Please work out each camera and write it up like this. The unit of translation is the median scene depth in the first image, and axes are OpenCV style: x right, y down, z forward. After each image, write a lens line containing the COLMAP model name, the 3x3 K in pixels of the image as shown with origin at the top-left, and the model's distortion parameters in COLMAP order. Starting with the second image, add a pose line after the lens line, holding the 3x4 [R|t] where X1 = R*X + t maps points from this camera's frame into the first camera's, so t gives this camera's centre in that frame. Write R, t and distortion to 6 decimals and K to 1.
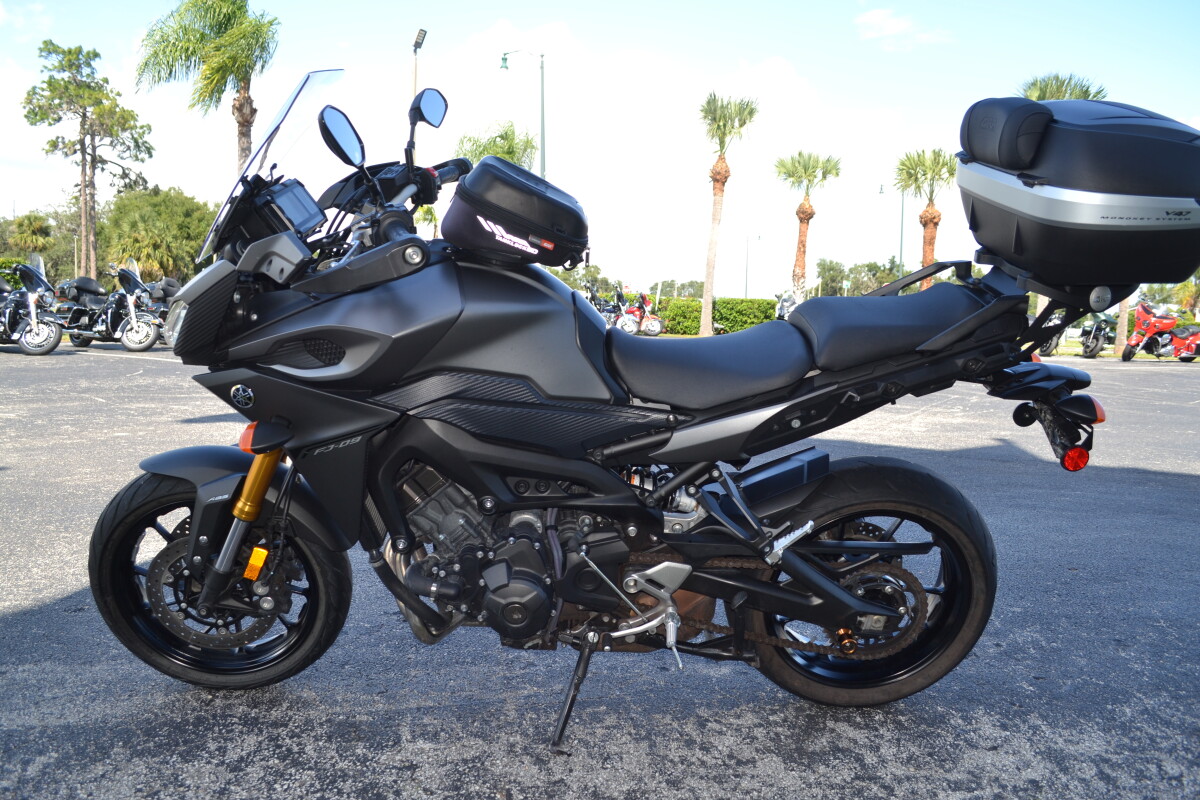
lens RADIAL K [[941.4, 0, 598.8], [0, 941.4, 409.1], [0, 0, 1]] dist [-0.085363, 0.015315]
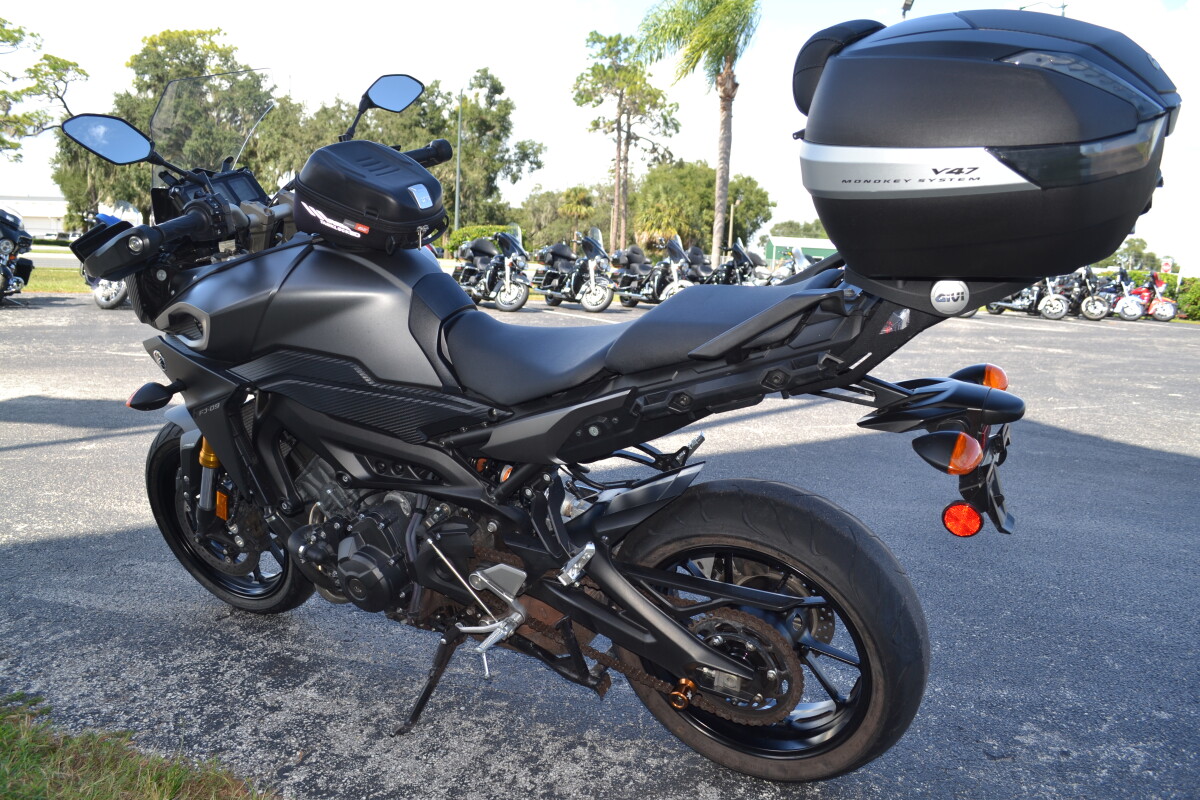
lens RADIAL K [[941.4, 0, 606.6], [0, 941.4, 401.3], [0, 0, 1]] dist [-0.085363, 0.015315]
pose [[0.868012, 0.084774, -0.489253, 0.599248], [-0.073250, 0.996399, 0.042691, -0.046717], [0.491110, -0.001219, 0.871097, 0.229379]]
